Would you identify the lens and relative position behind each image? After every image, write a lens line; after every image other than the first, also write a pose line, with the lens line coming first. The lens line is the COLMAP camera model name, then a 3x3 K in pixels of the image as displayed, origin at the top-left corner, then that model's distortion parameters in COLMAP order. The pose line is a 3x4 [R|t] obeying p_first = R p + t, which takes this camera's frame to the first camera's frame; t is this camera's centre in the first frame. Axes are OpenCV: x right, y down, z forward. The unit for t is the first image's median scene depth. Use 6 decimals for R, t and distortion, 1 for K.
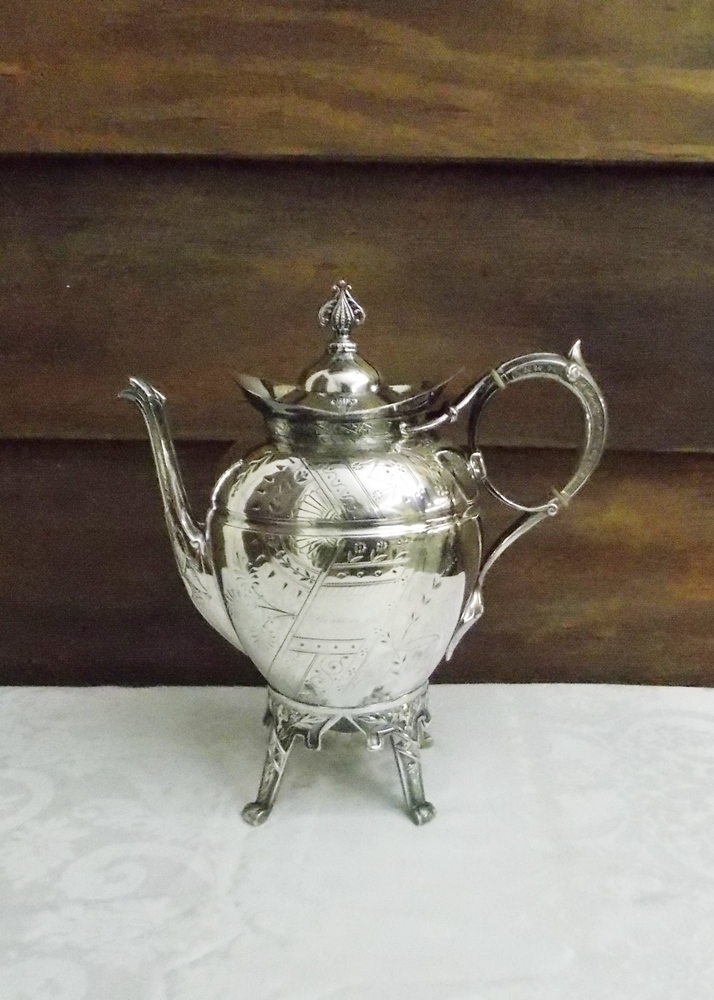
lens RADIAL K [[954.4, 0, 396.7], [0, 954.4, 516.0], [0, 0, 1]] dist [0.055338, 0.000000]
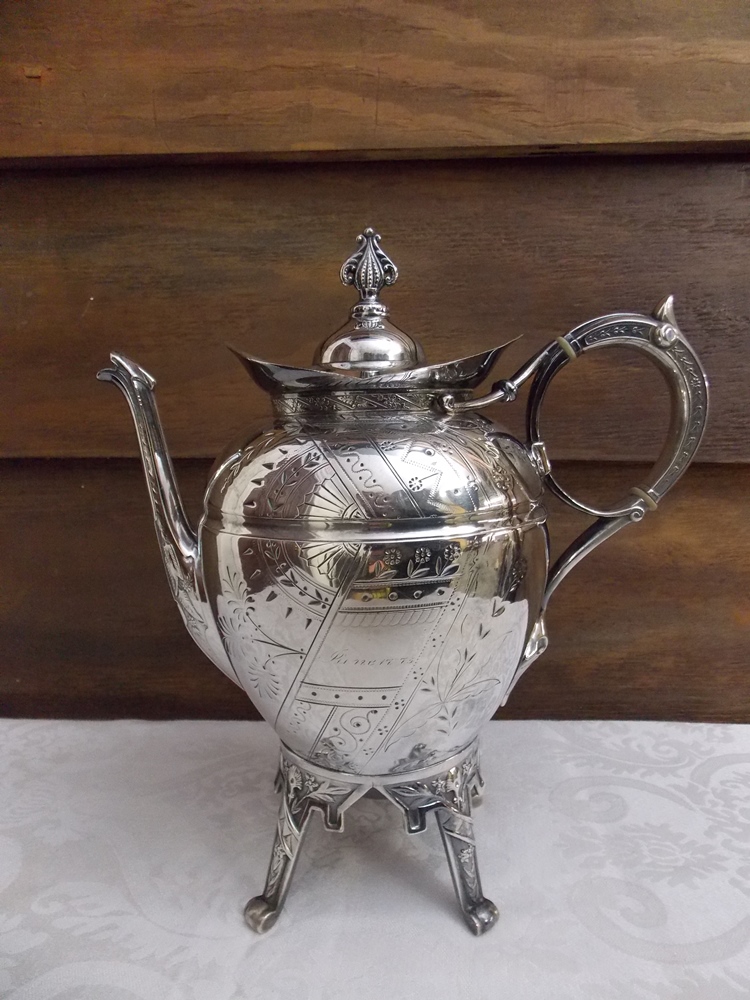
lens RADIAL K [[675.3, 0, 383.7], [0, 675.3, 496.8], [0, 0, 1]] dist [0.035334, -0.006509]
pose [[0.998181, -0.010960, -0.059286, -0.012787], [0.005402, 0.995641, -0.093117, 0.030868], [0.060048, 0.092627, 0.993888, 0.437524]]
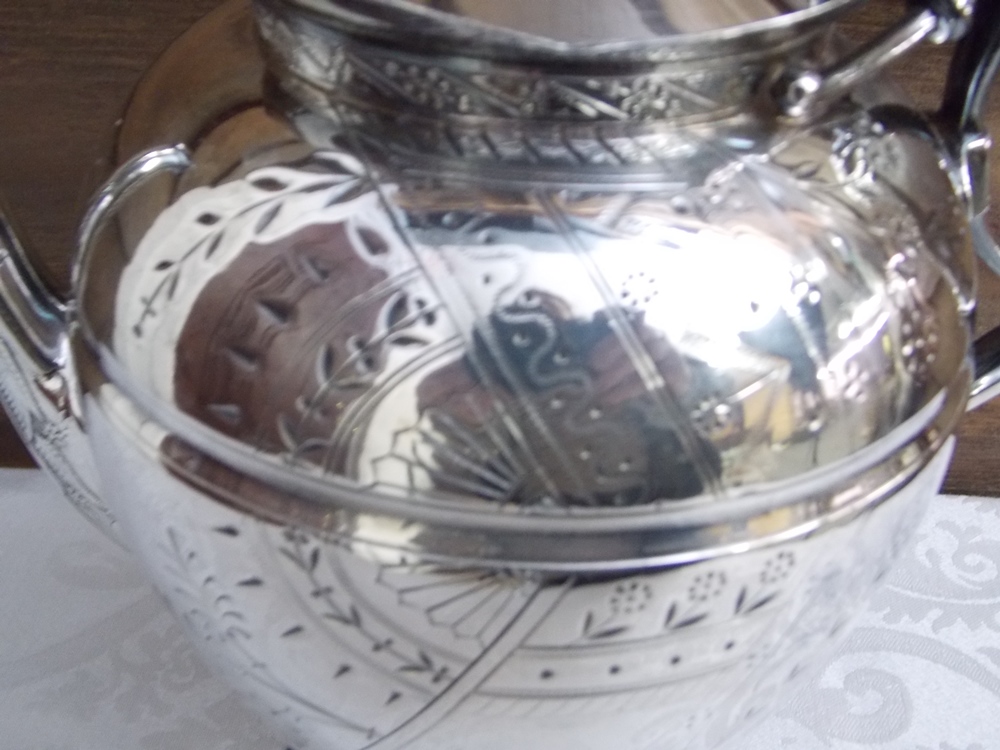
lens RADIAL K [[1165.7, 0, 498.8], [0, 1165.7, 404.4], [0, 0, 1]] dist [0.032810, 0.000000]
pose [[0.998446, 0.038438, 0.040347, -0.077929], [-0.051101, 0.920325, 0.387803, -0.123795], [-0.022226, -0.389262, 0.920859, 0.633582]]
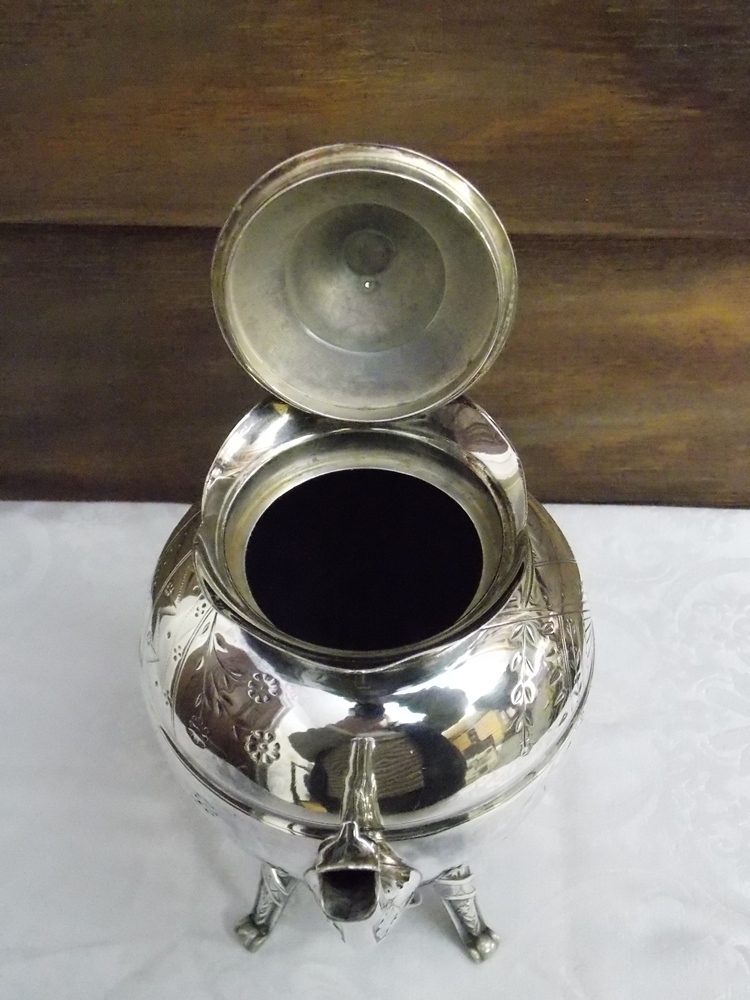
lens RADIAL K [[1165.7, 0, 378.9], [0, 1165.7, 510.1], [0, 0, 1]] dist [0.032810, 0.000000]
pose [[0.998975, 0.008235, -0.044502, 0.044426], [0.018579, 0.822009, 0.569171, -0.482854], [0.041268, -0.569415, 0.821014, 0.309008]]
